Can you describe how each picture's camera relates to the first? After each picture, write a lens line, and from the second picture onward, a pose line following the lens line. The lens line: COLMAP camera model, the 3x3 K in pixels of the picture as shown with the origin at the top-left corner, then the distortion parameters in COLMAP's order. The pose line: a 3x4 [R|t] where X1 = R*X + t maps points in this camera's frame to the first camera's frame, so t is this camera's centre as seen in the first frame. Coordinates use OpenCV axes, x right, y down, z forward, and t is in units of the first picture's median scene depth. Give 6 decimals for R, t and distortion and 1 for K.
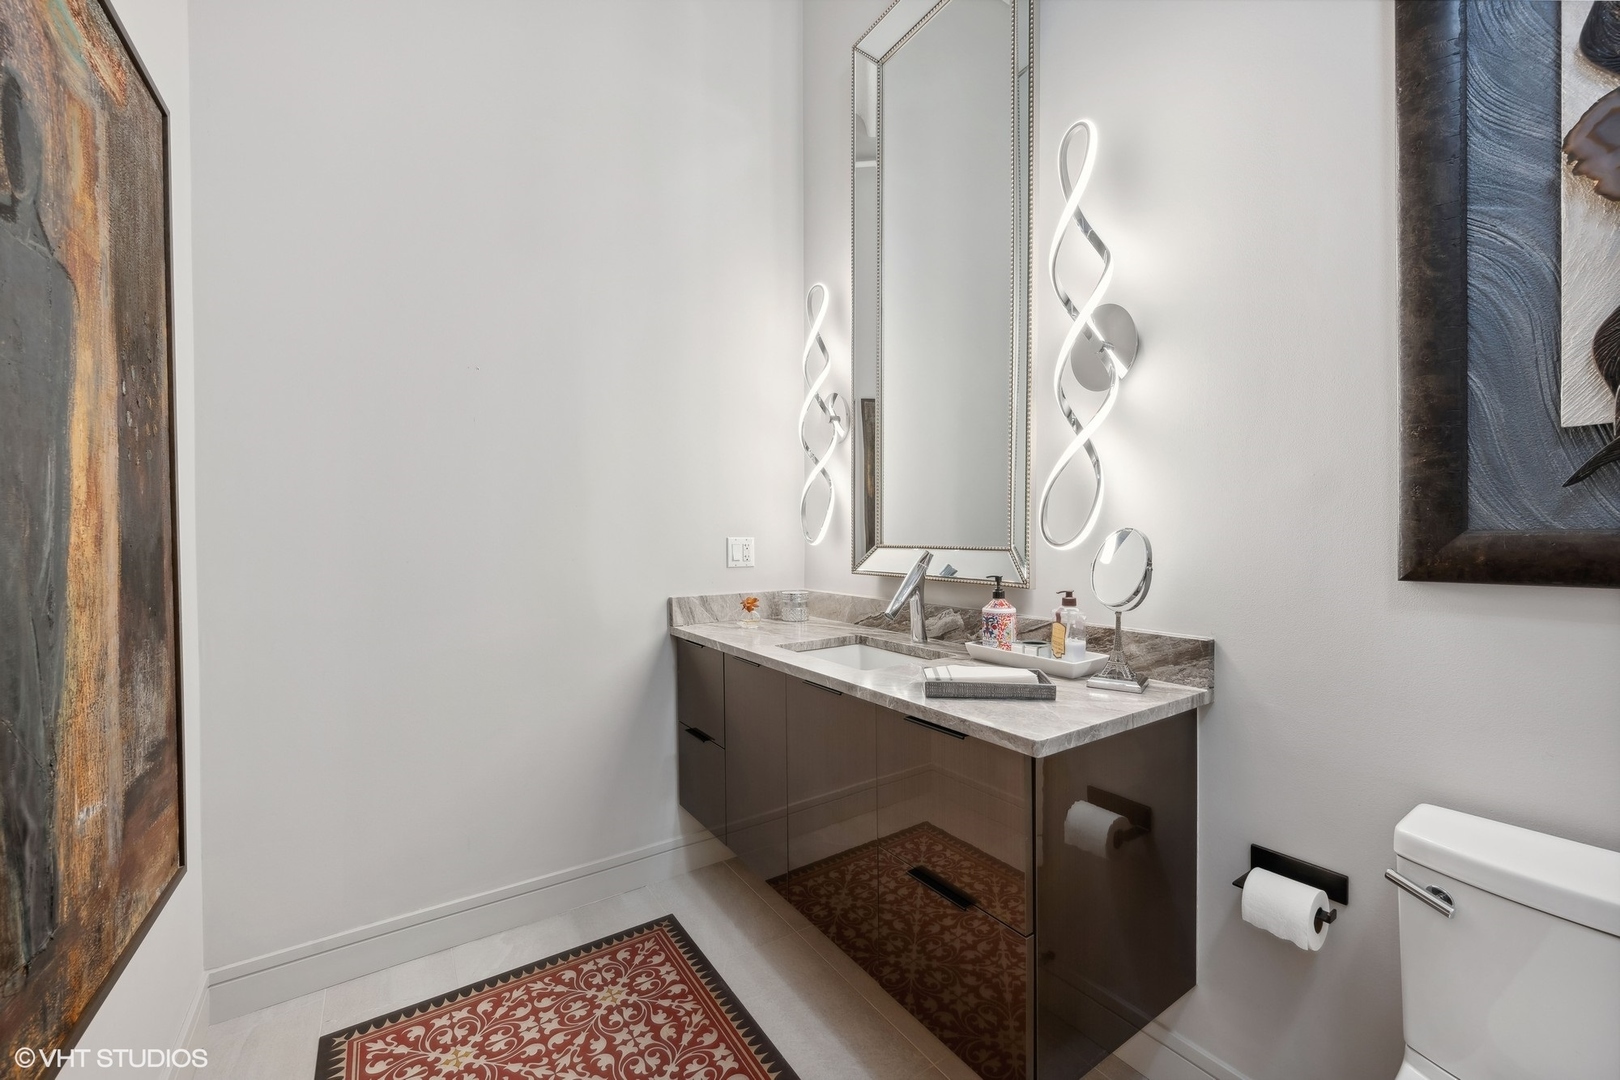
lens RADIAL K [[641.3, 0, 810.9], [0, 641.3, 539.1], [0, 0, 1]] dist [-0.002533, 0.000139]
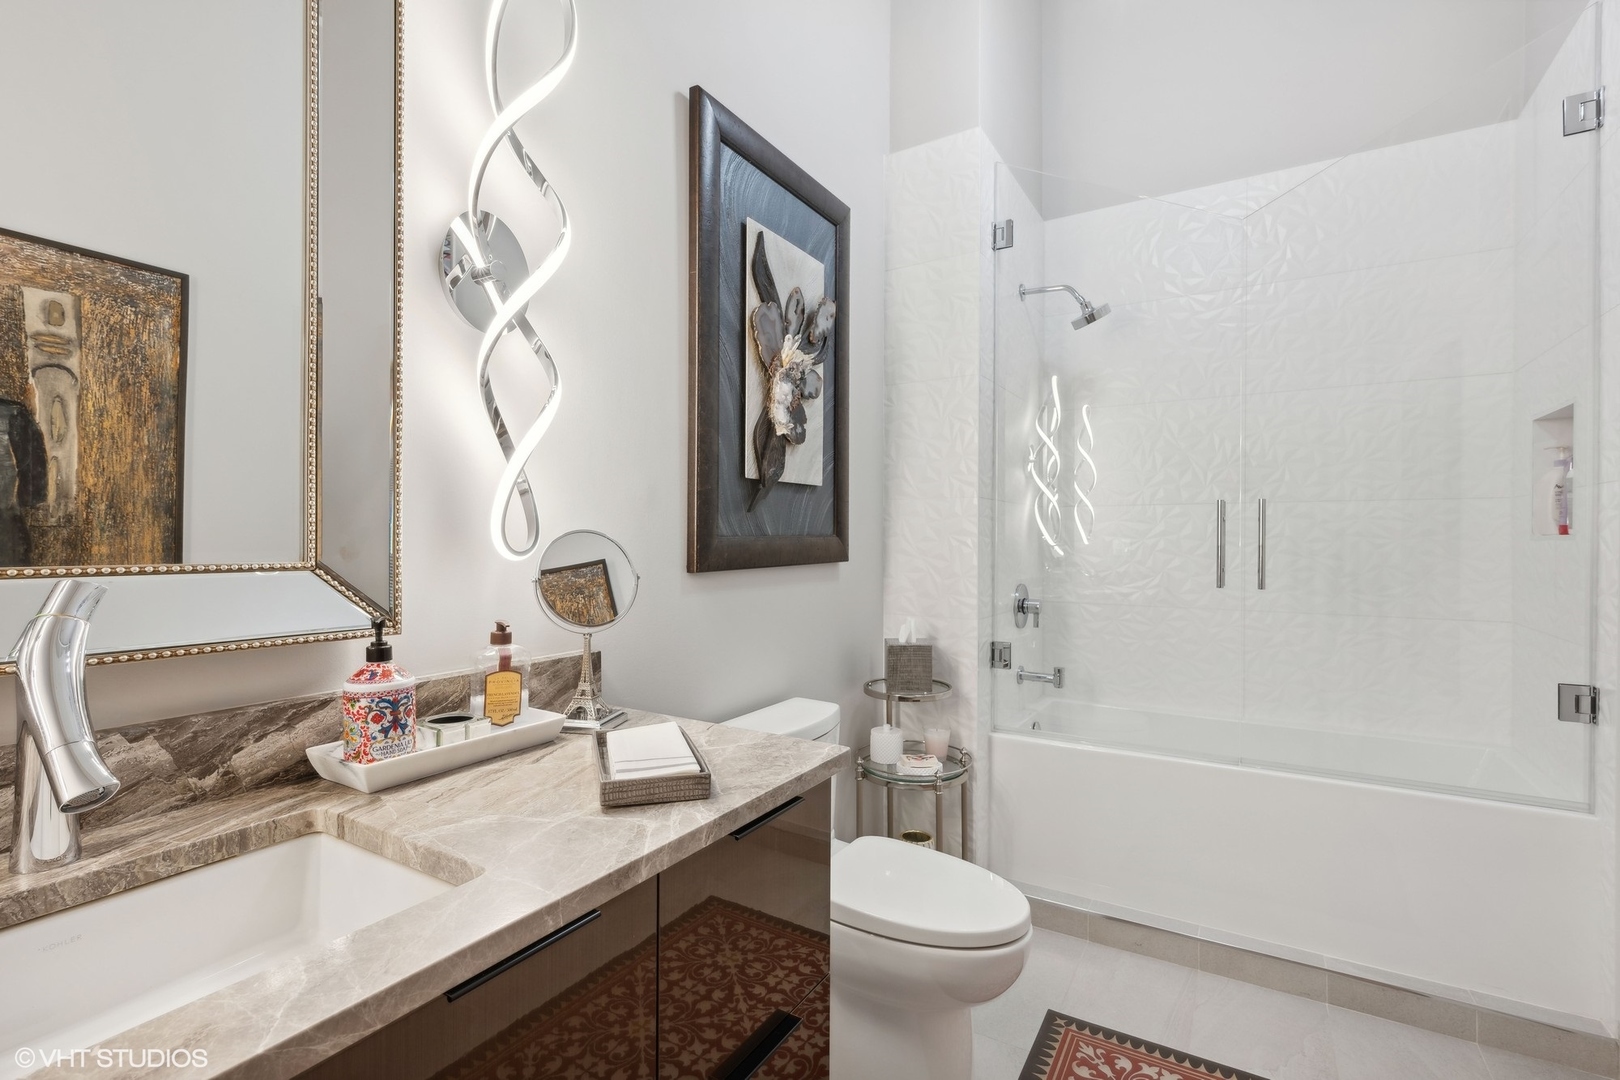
lens RADIAL K [[733.8, 0, 810.1], [0, 733.8, 539.2], [0, 0, 1]] dist [0.001637, -0.000608]
pose [[-0.421076, -0.004220, 0.907016, -0.479491], [0.001456, 0.999985, 0.005329, -0.013085], [-0.907024, 0.003565, -0.421063, 1.118842]]
